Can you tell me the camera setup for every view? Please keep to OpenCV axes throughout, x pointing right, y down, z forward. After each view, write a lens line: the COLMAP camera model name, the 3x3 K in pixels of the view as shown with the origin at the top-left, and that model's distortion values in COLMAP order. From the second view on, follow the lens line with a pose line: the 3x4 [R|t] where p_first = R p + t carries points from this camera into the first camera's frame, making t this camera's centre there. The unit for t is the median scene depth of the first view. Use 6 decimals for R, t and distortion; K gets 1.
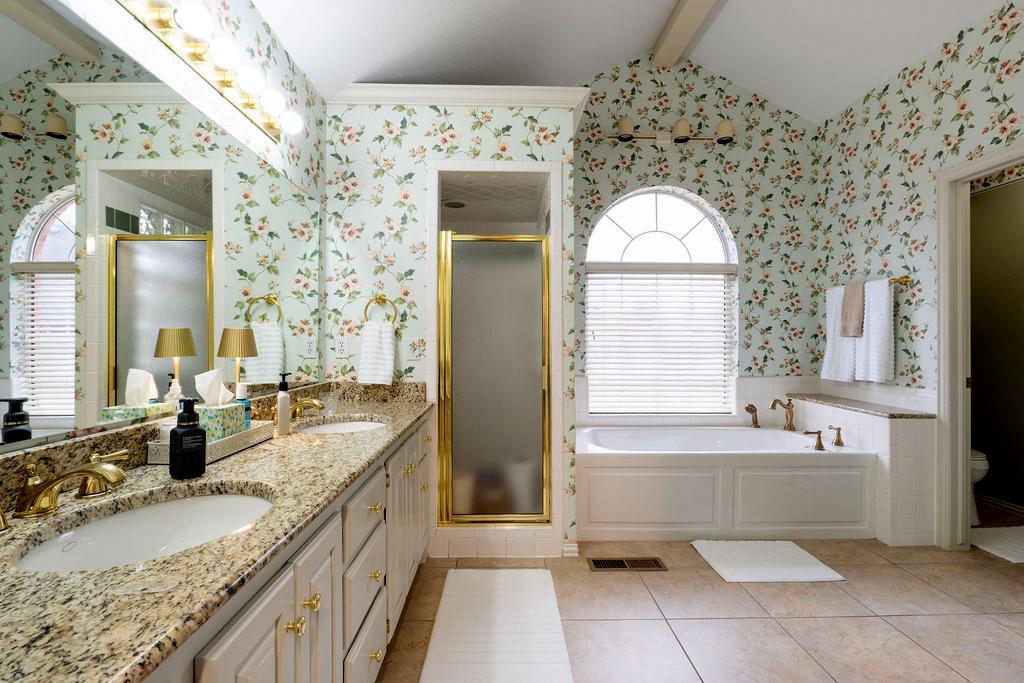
lens RADIAL K [[470.9, 0, 508.9], [0, 470.9, 333.4], [0, 0, 1]] dist [-0.013729, 0.000797]
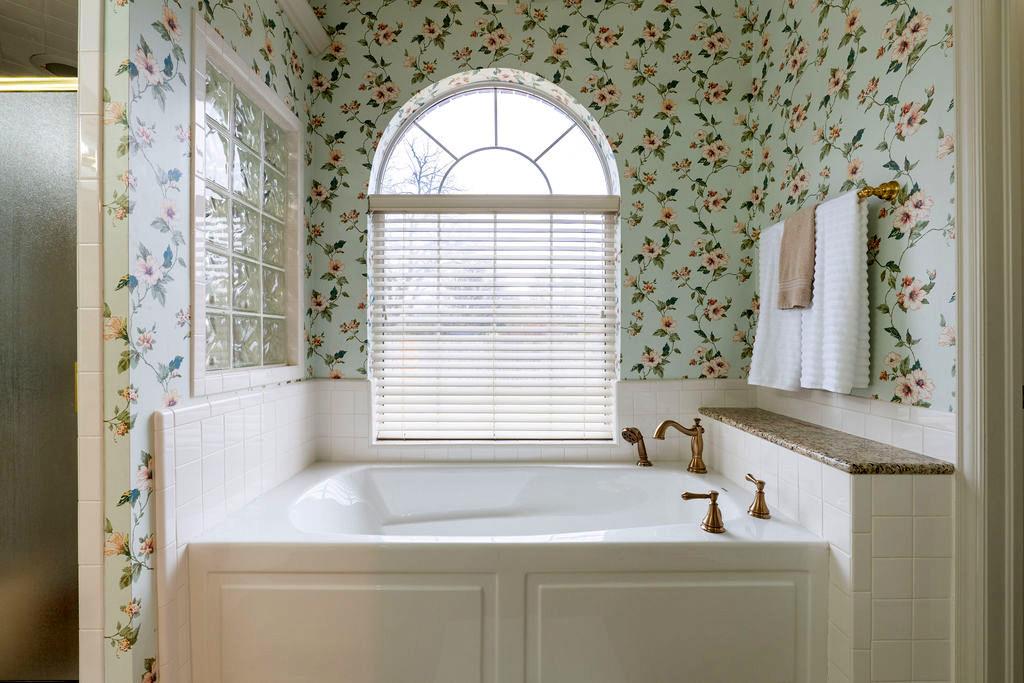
lens RADIAL K [[470.9, 0, 508.9], [0, 470.9, 333.4], [0, 0, 1]] dist [-0.013729, 0.000797]
pose [[0.999959, -0.003057, -0.008530, 0.367520], [0.003073, 0.999993, 0.001888, 0.031458], [0.008524, -0.001914, 0.999962, 0.409397]]
